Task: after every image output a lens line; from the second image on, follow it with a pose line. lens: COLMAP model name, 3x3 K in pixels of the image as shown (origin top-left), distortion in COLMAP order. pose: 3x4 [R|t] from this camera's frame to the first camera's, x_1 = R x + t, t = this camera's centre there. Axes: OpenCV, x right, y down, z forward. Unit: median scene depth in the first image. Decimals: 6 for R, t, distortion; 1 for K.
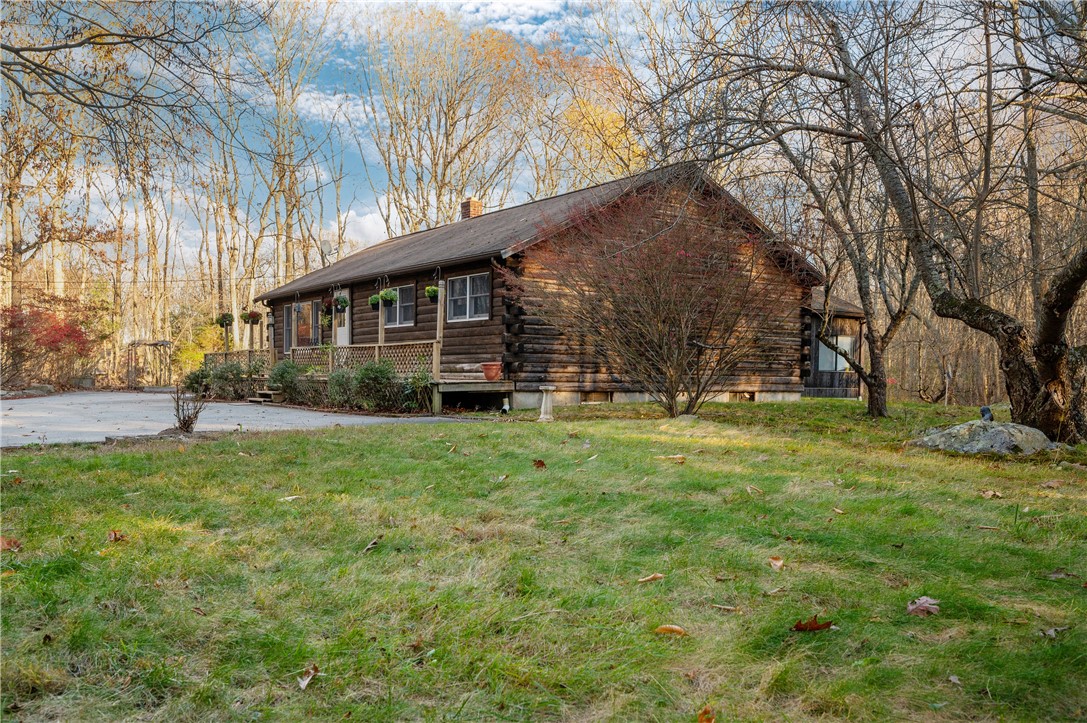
lens RADIAL K [[964.2, 0, 543.5], [0, 964.2, 361.5], [0, 0, 1]] dist [0.001240, 0.000109]
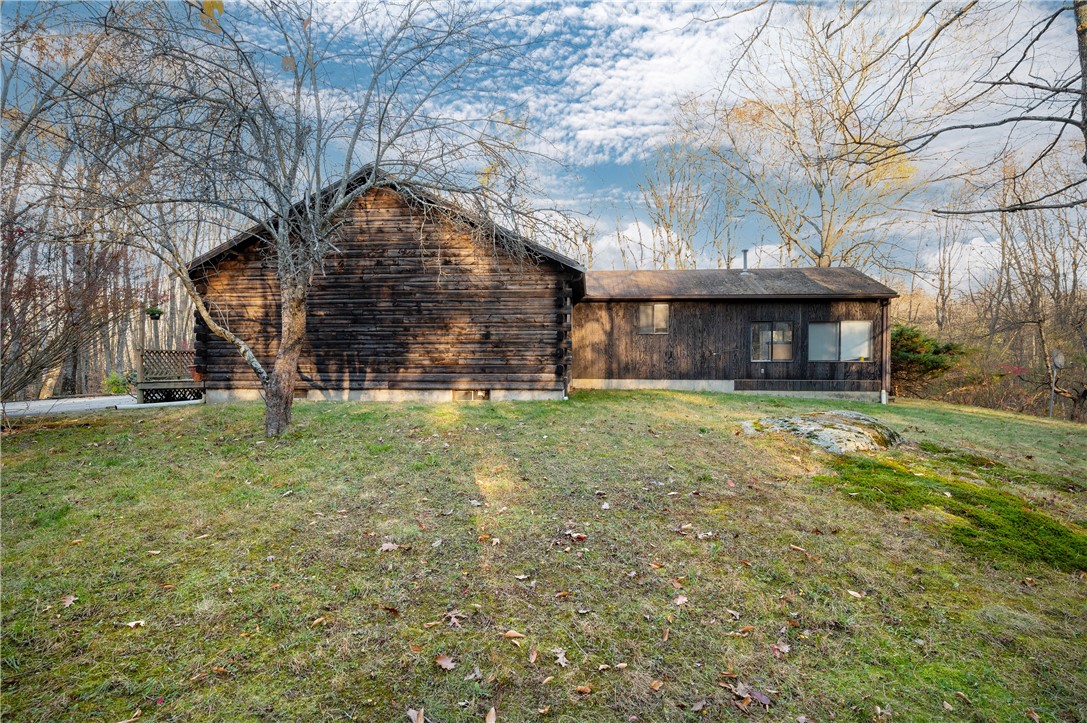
lens RADIAL K [[570.8, 0, 543.5], [0, 570.8, 361.5], [0, 0, 1]] dist [-0.001686, -0.001133]
pose [[0.769219, -0.009281, -0.638917, 0.601124], [0.020232, 0.999747, 0.009835, -0.000835], [0.638664, -0.020492, 0.769212, 0.586501]]
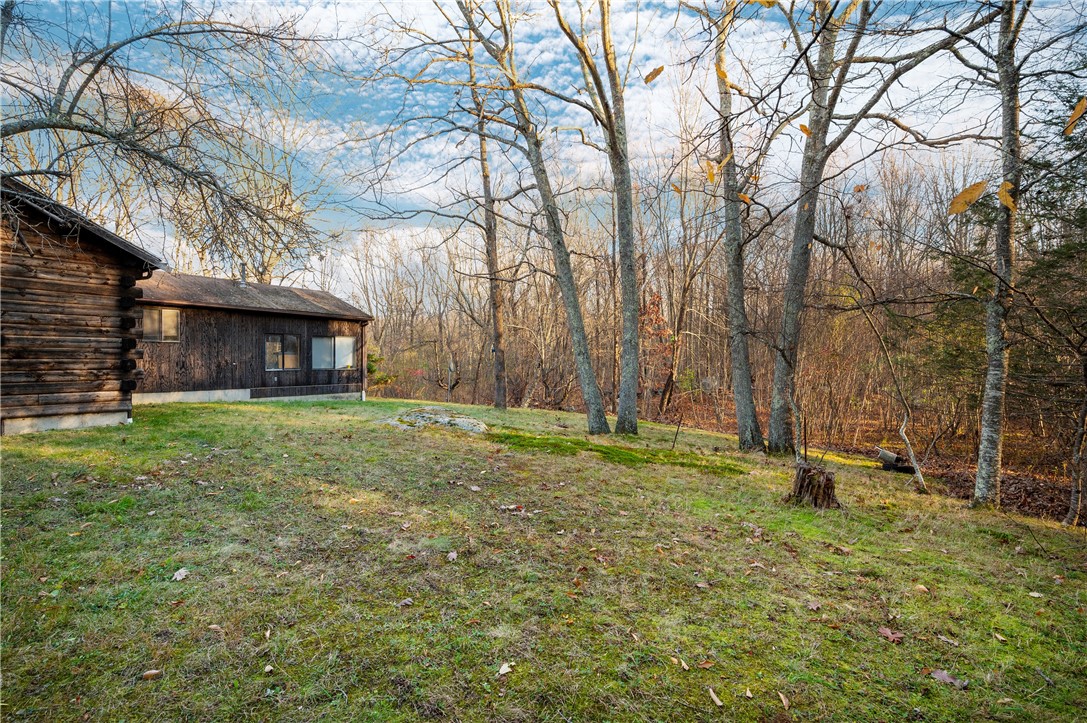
lens RADIAL K [[514.9, 0, 543.5], [0, 514.9, 361.5], [0, 0, 1]] dist [-0.000893, -0.000245]
pose [[0.920704, -0.016641, 0.389907, 0.411234], [0.009773, 0.999760, 0.019590, -0.010794], [-0.390139, -0.014226, 0.920646, 0.520105]]
